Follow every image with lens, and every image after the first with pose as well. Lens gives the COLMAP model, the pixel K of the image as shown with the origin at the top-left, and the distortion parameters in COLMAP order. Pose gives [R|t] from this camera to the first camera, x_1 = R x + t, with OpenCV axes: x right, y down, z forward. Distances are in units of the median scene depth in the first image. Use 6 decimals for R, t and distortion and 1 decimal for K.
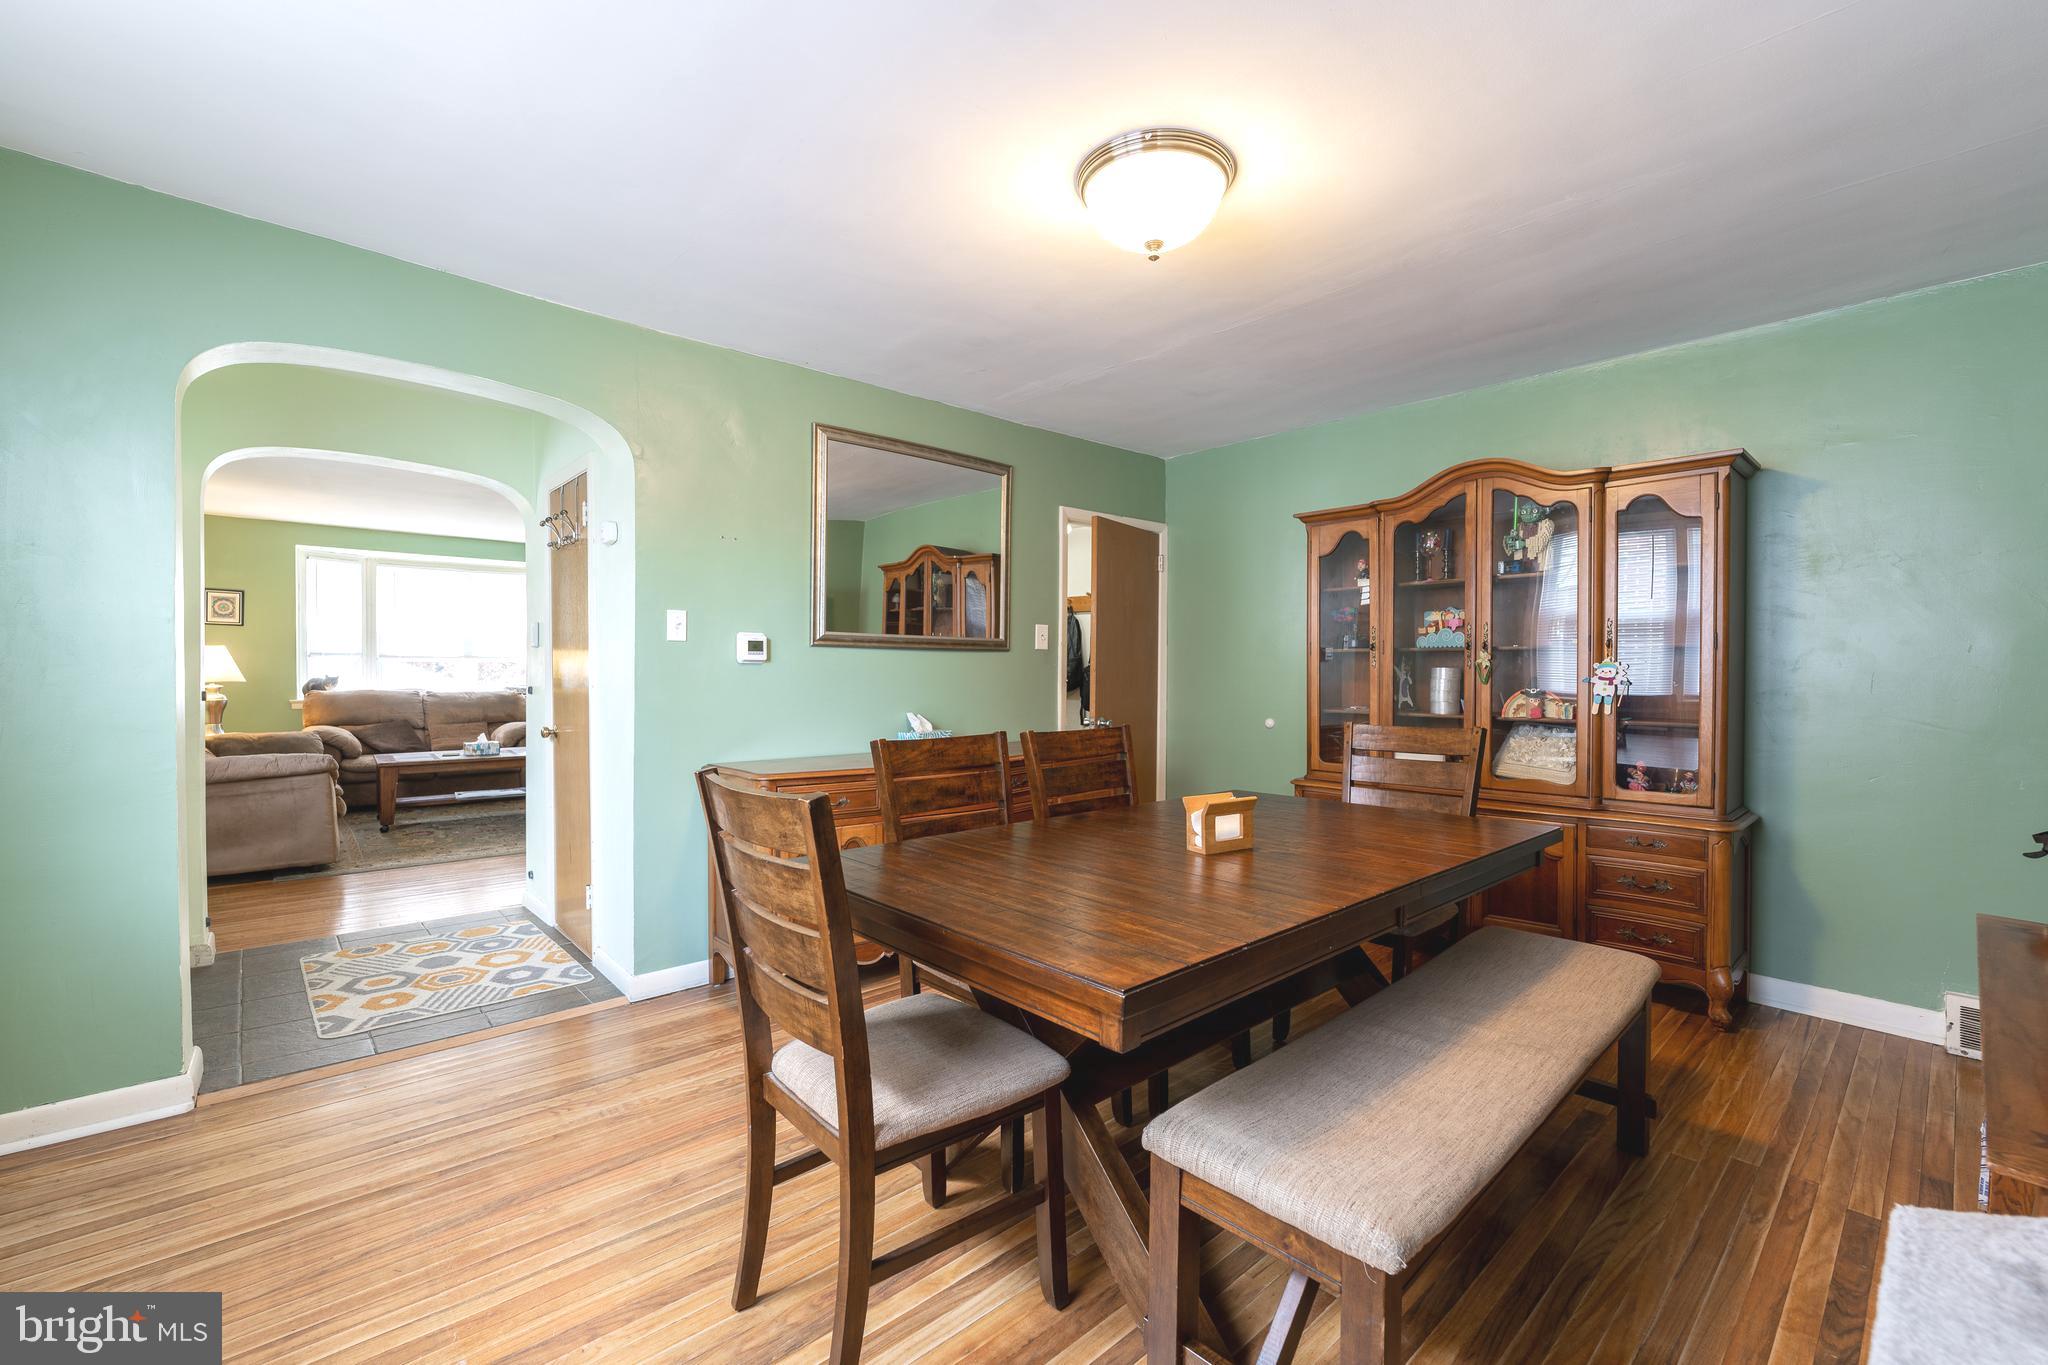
lens RADIAL K [[849.6, 0, 1024.0], [0, 849.6, 682.5], [0, 0, 1]] dist [0.008425, -0.000100]
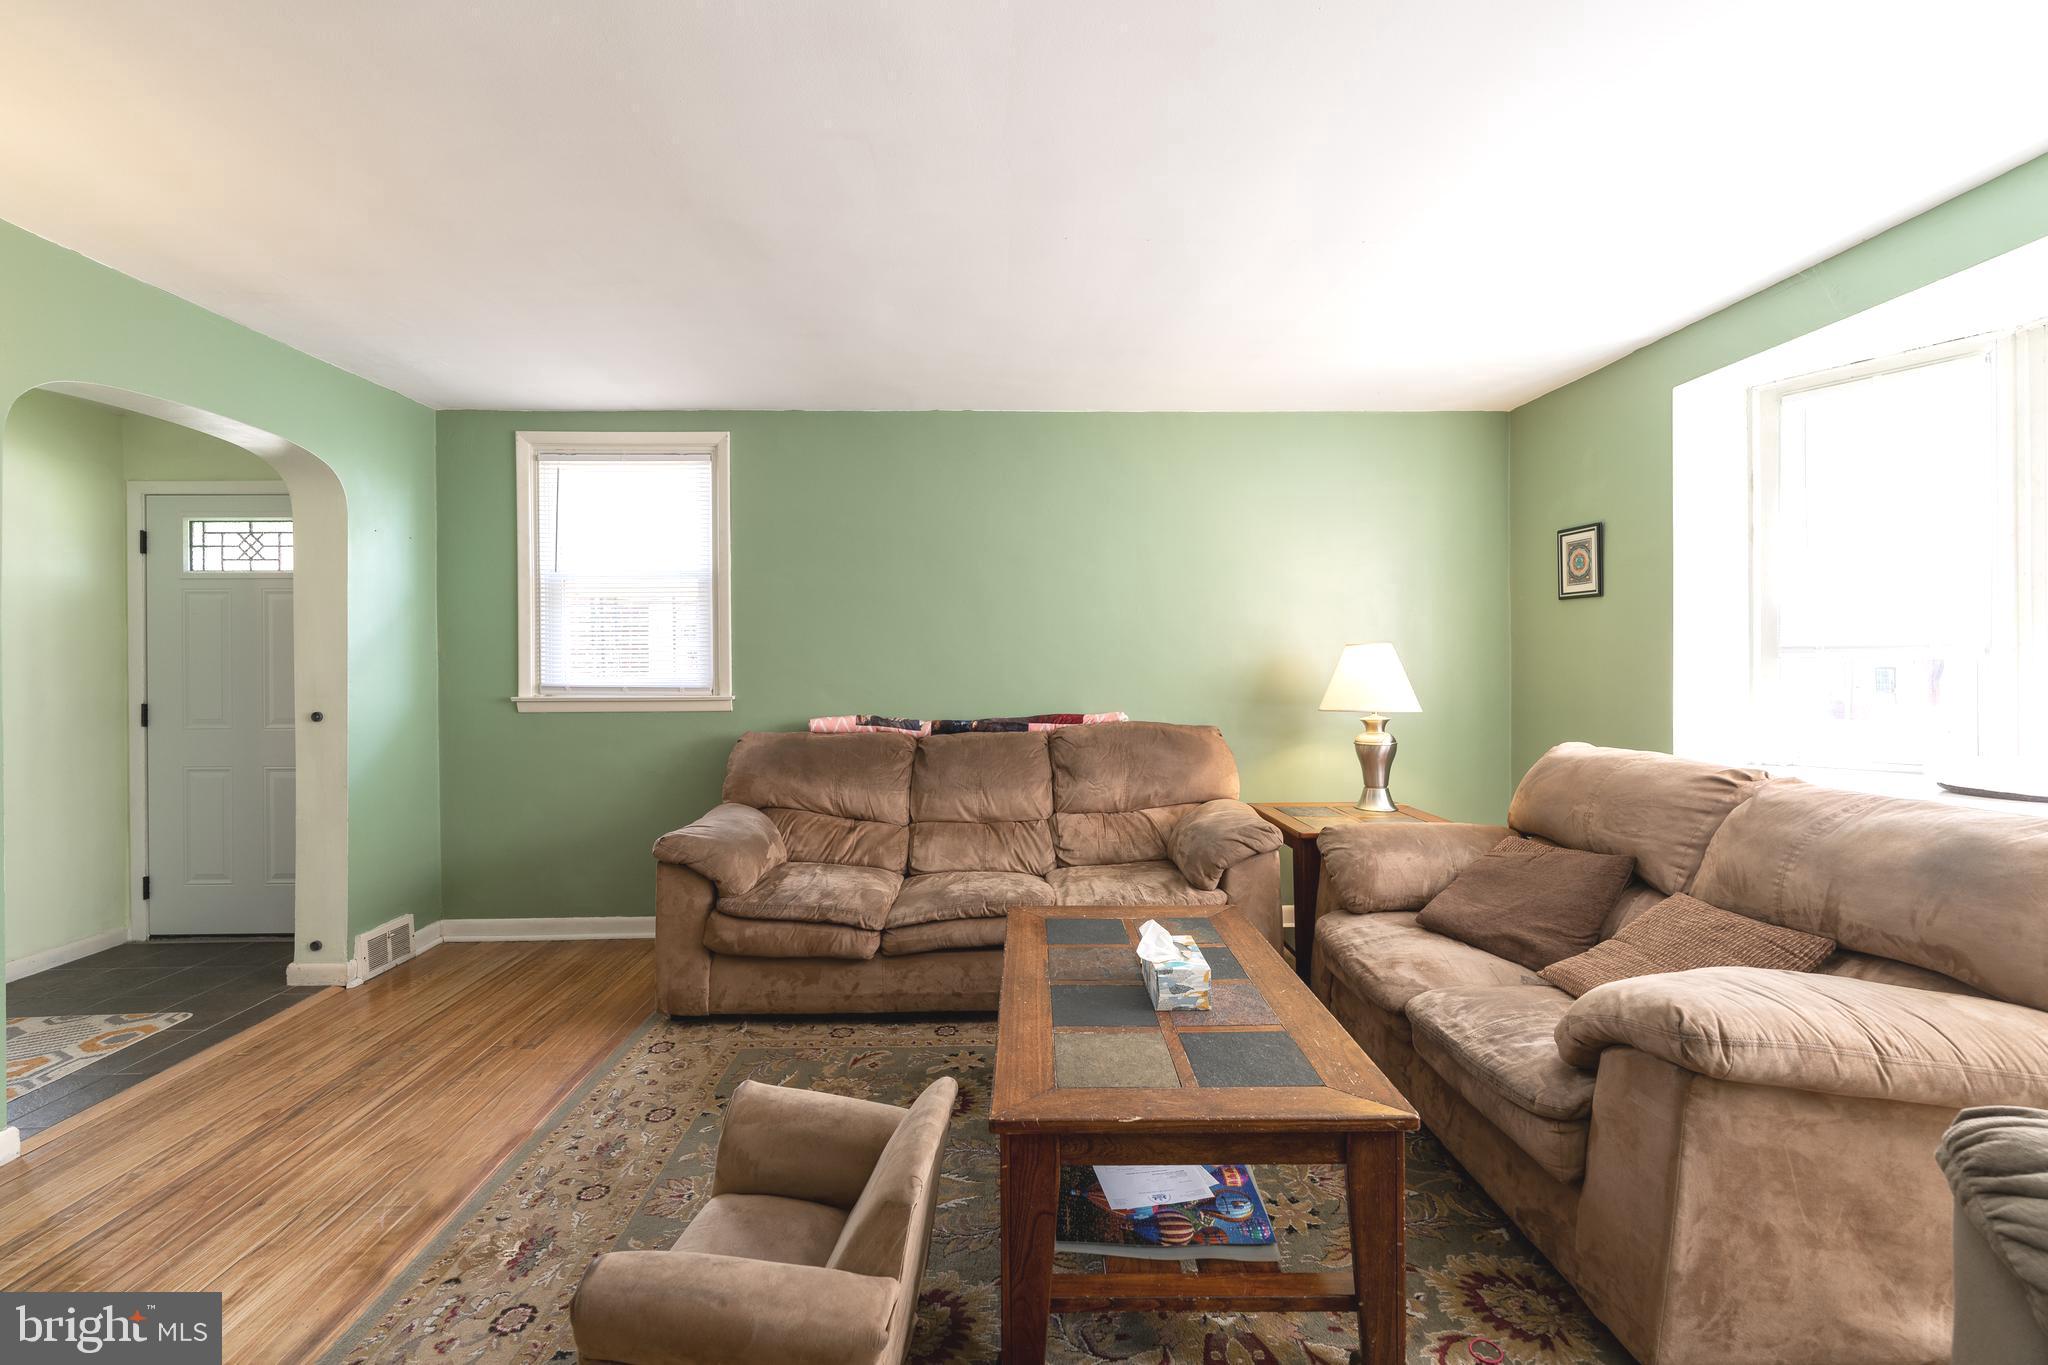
lens RADIAL K [[838.5, 0, 1015.7], [0, 838.5, 656.4], [0, 0, 1]] dist [0.002239, 0.000136]
pose [[-0.654149, -0.005873, -0.756343, -0.388853], [-0.008079, 0.999967, -0.000777, -0.033427], [0.756322, 0.005603, -0.654175, 1.178199]]
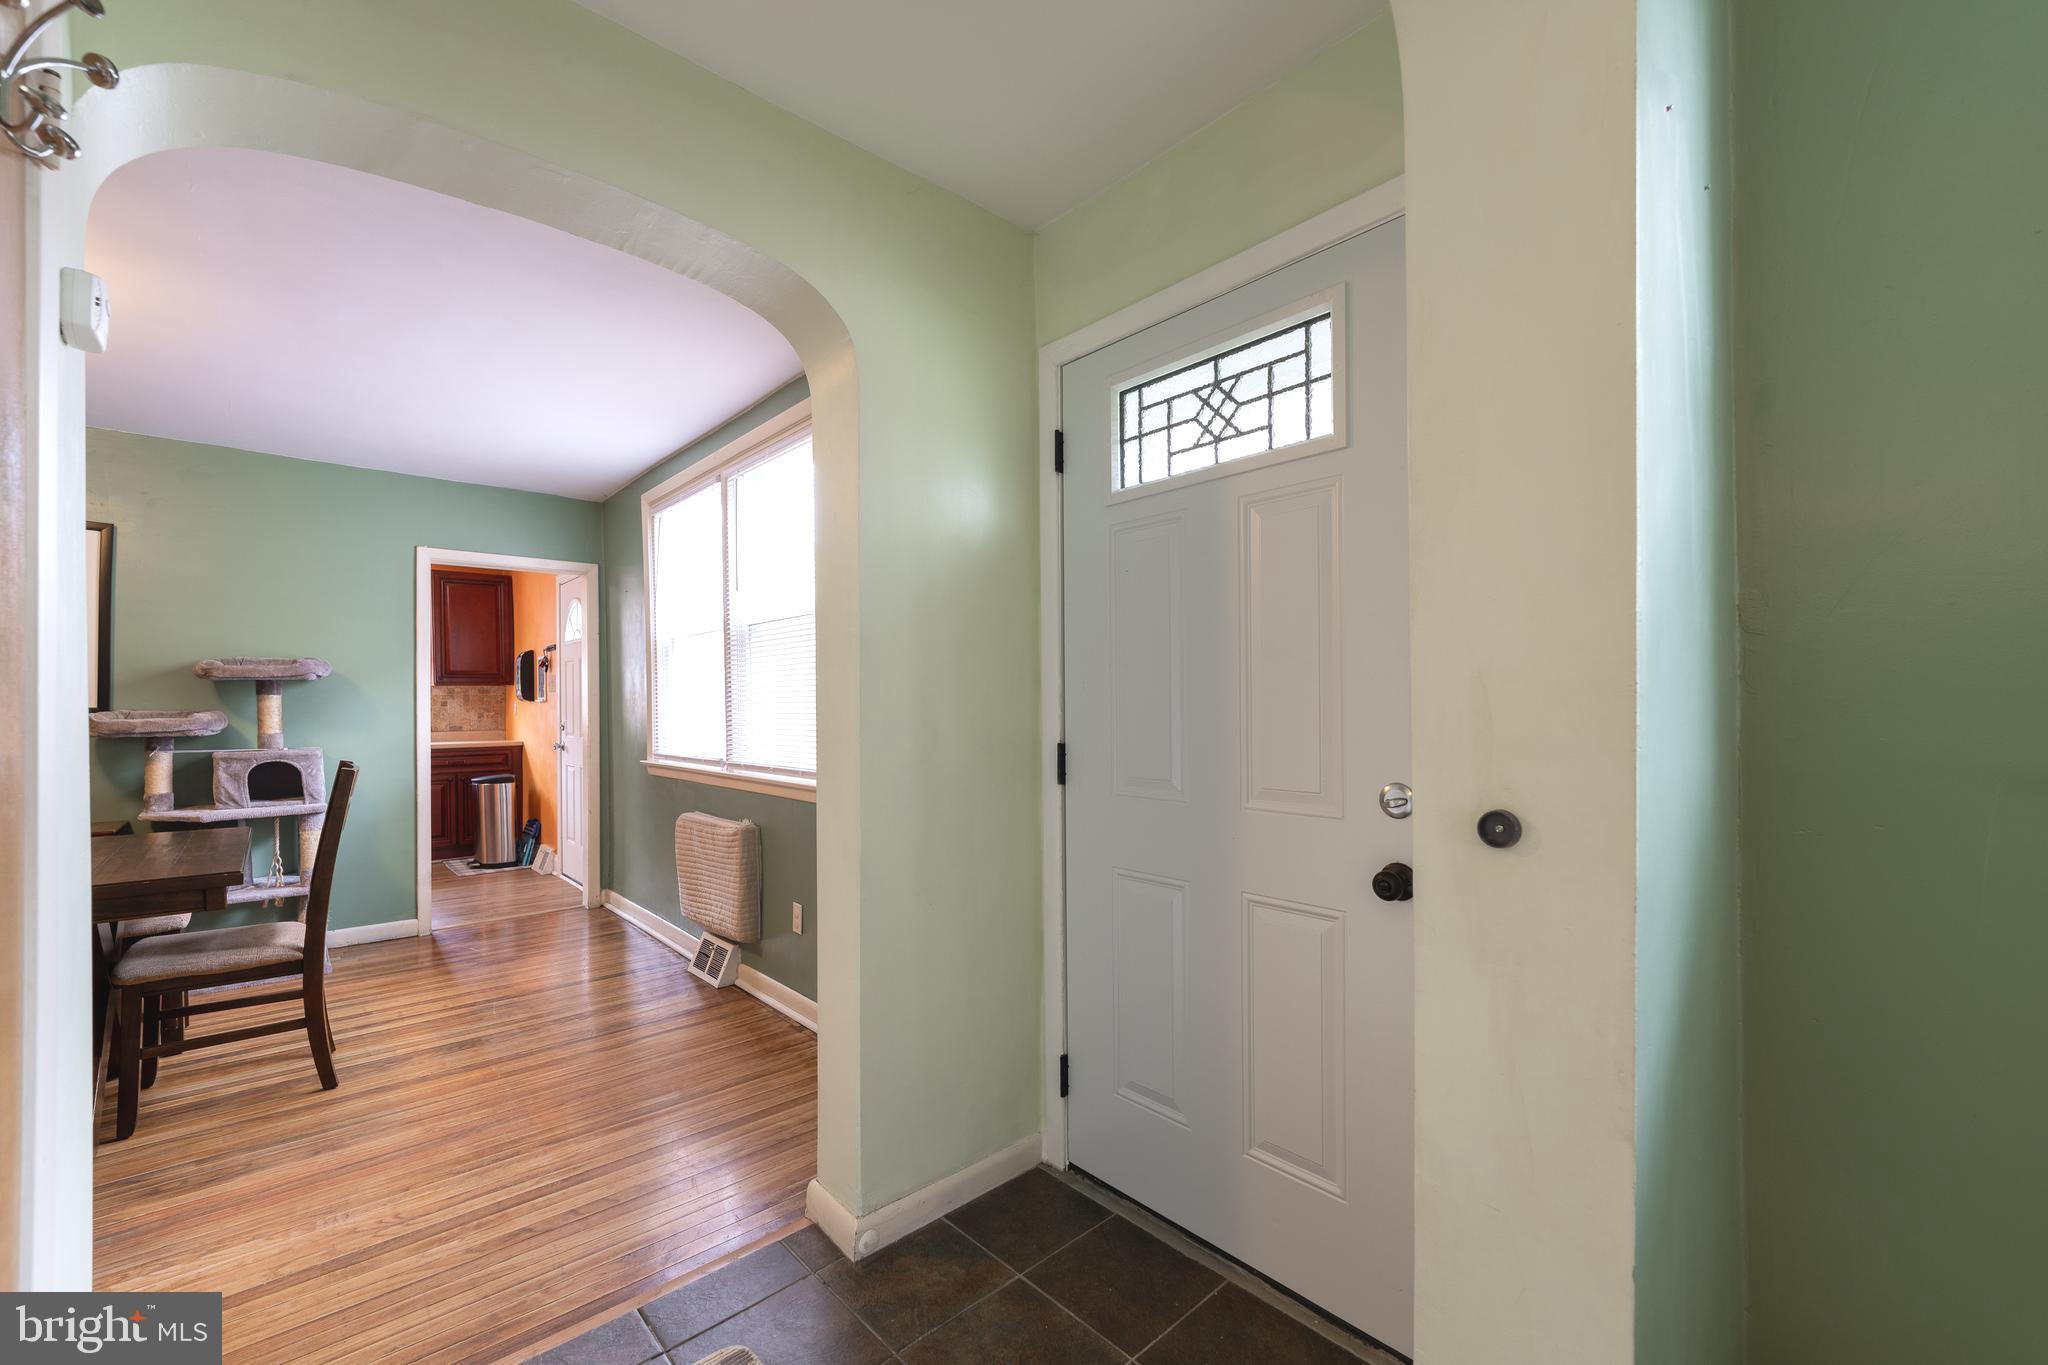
lens RADIAL K [[830.1, 0, 1031.8], [0, 830.1, 703.0], [0, 0, 1]] dist [-0.002221, -0.000249]
pose [[-0.999980, -0.003495, -0.005281, -0.422150], [-0.003539, 0.999959, 0.008381, -0.014207], [0.005252, 0.008400, -0.999951, 0.653133]]
